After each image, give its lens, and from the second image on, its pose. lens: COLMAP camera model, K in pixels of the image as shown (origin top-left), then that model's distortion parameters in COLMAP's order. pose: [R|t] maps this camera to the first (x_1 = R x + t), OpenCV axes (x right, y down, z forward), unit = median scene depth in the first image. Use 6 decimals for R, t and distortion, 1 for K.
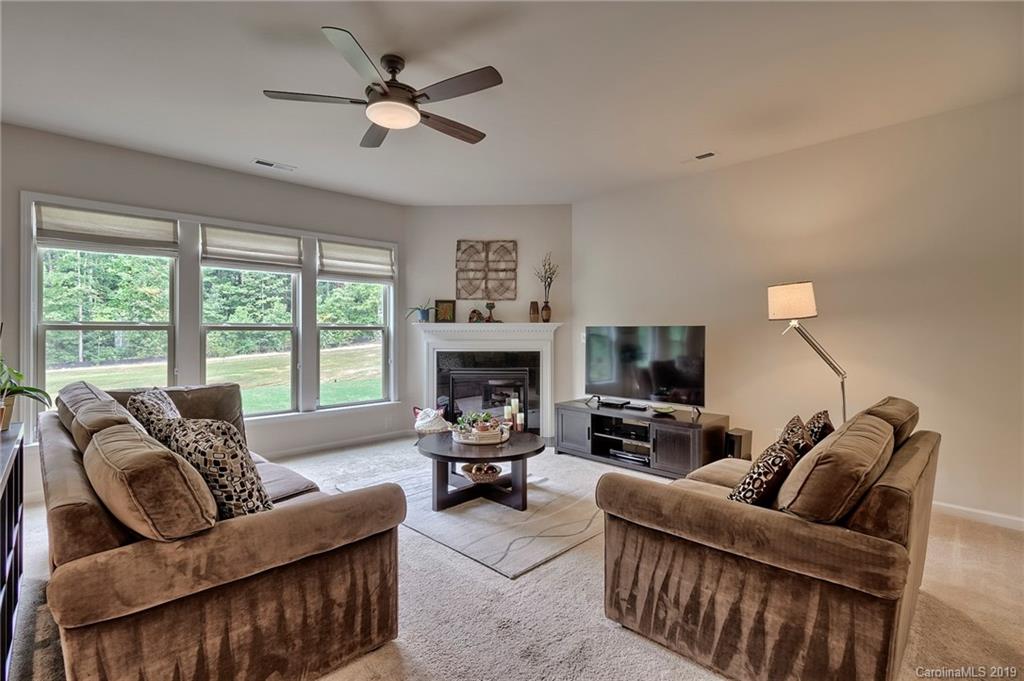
lens RADIAL K [[478.9, 0, 510.9], [0, 478.9, 324.1], [0, 0, 1]] dist [0.009252, -0.002806]
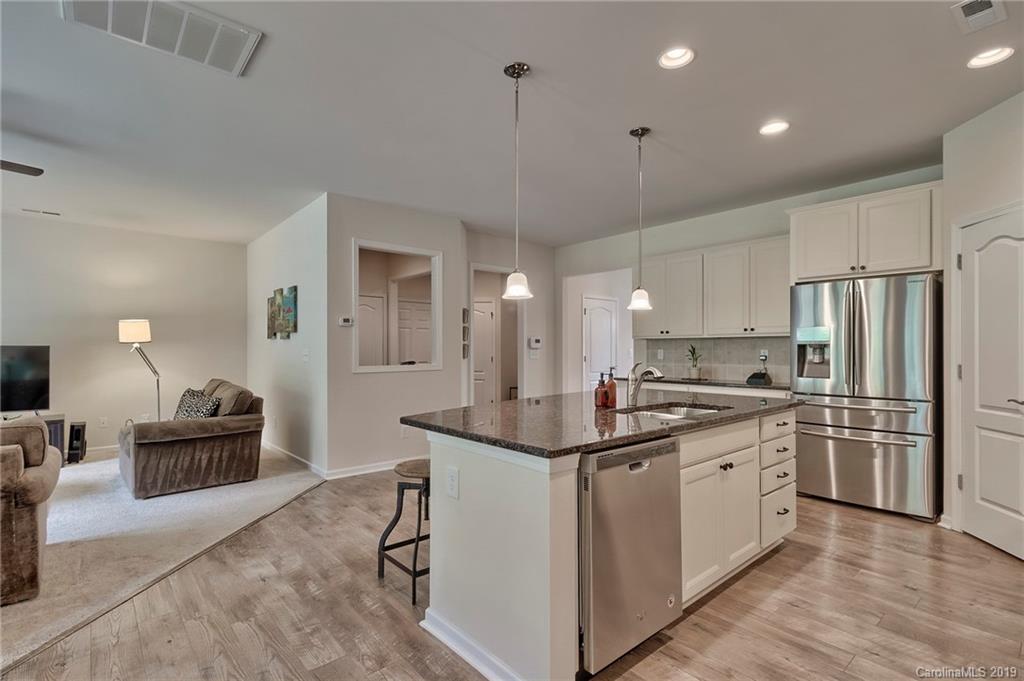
lens RADIAL K [[478.9, 0, 502.9], [0, 478.9, 359.7], [0, 0, 1]] dist [0.009252, -0.002806]
pose [[0.045902, -0.020525, 0.998735, -0.606291], [-0.013410, 0.999686, 0.021161, -0.001987], [-0.998856, -0.014364, 0.045613, -0.200795]]
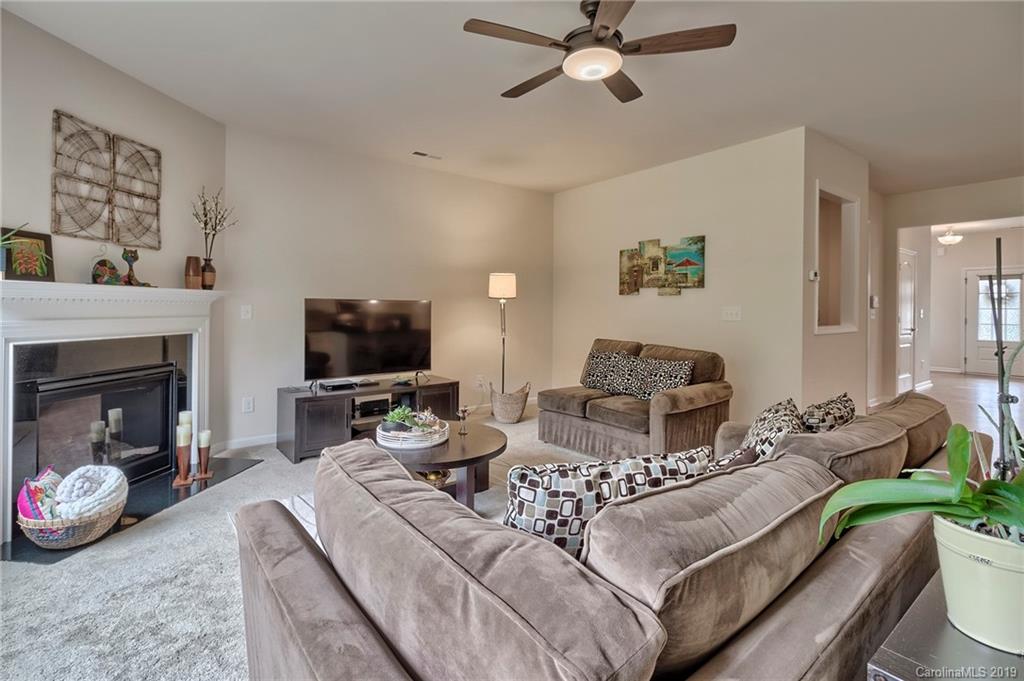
lens RADIAL K [[478.9, 0, 502.8], [0, 478.9, 309.8], [0, 0, 1]] dist [0.009252, -0.002806]
pose [[0.103333, -0.003104, 0.994642, -0.553826], [-0.022721, 0.999727, 0.005481, 0.011703], [-0.994387, -0.023166, 0.103235, 0.513738]]
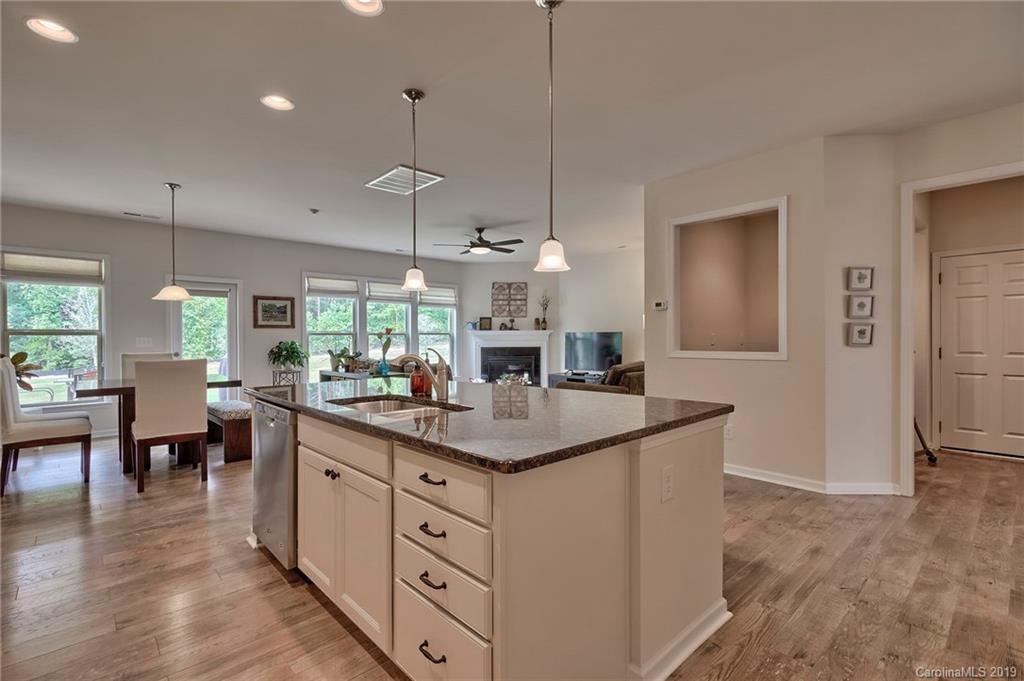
lens RADIAL K [[478.9, 0, 513.2], [0, 478.9, 338.2], [0, 0, 1]] dist [0.009252, -0.002806]
pose [[0.999970, -0.004195, -0.006548, -0.027293], [0.004315, 0.999819, 0.018512, -0.006613], [0.006470, -0.018539, 0.999807, -0.743788]]
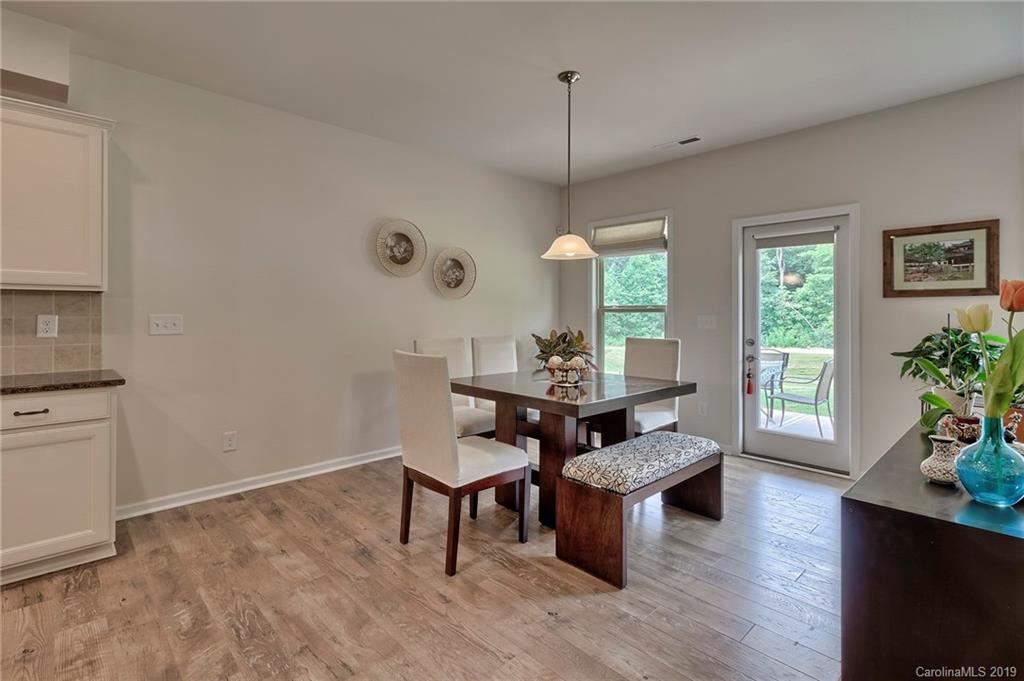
lens RADIAL K [[478.9, 0, 503.0], [0, 478.9, 314.1], [0, 0, 1]] dist [0.009252, -0.002806]
pose [[-0.007619, 0.001694, -0.999970, -0.096094], [0.012918, 0.999915, 0.001595, 0.001611], [0.999888, -0.012906, -0.007640, 0.046787]]
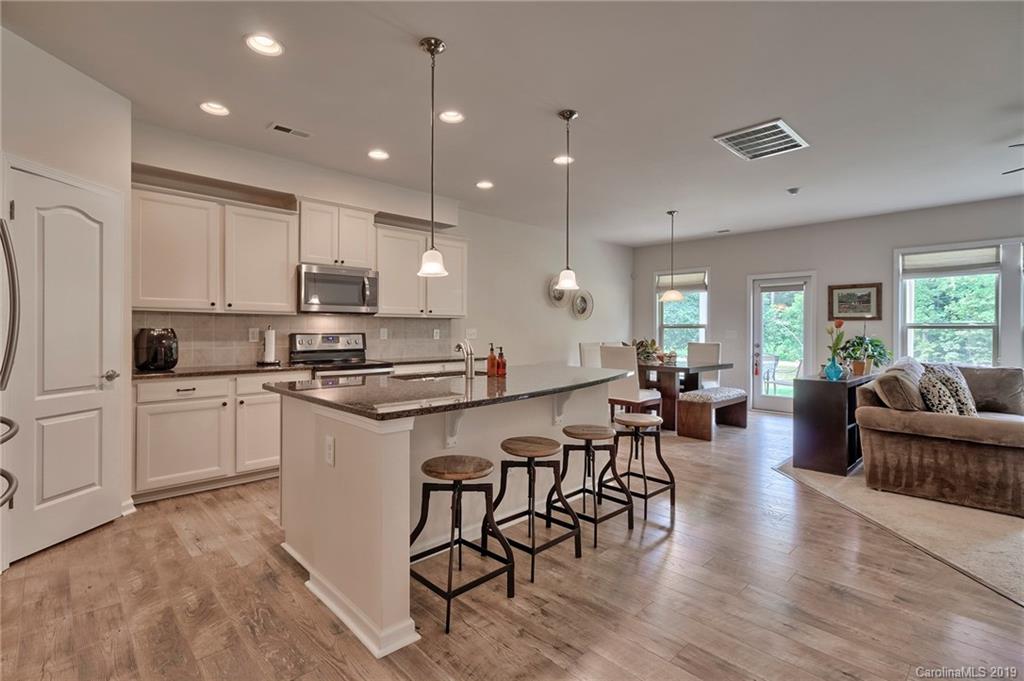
lens RADIAL K [[478.9, 0, 503.8], [0, 478.9, 334.5], [0, 0, 1]] dist [0.009252, -0.002806]
pose [[0.007945, 0.011324, -0.999904, 0.466696], [0.011451, 0.999869, 0.011415, -0.001231], [0.999903, -0.011541, 0.007815, -0.281339]]
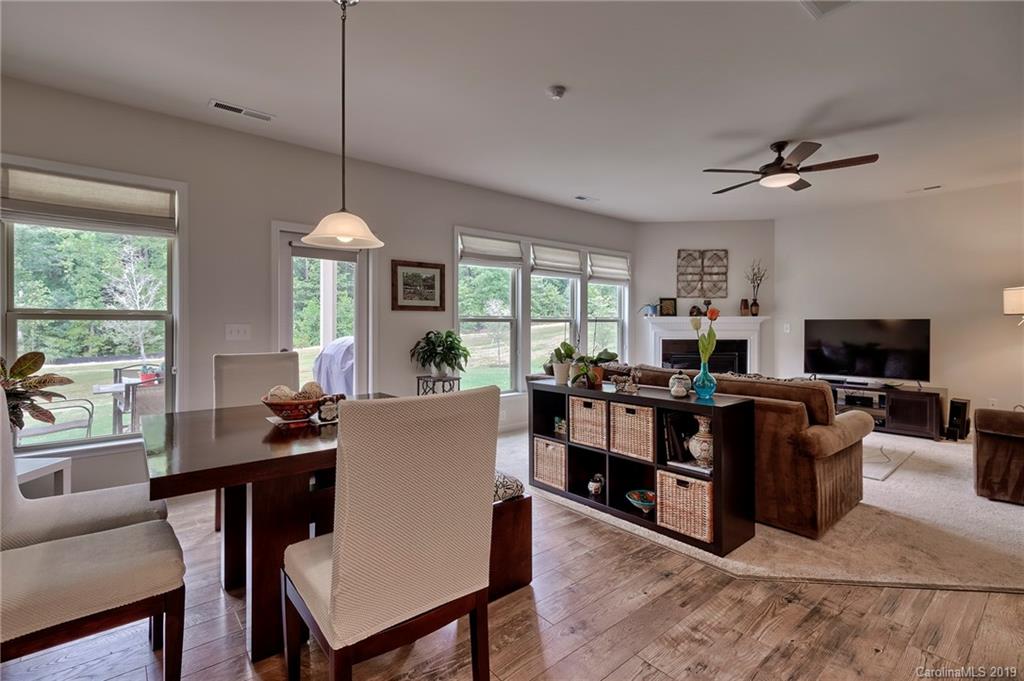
lens RADIAL K [[478.9, 0, 512.4], [0, 478.9, 322.0], [0, 0, 1]] dist [0.009252, -0.002806]
pose [[0.998462, 0.000347, -0.055444, -0.480514], [0.000261, 0.999940, 0.010958, -0.001614], [0.055444, -0.010956, 0.998402, -0.271475]]
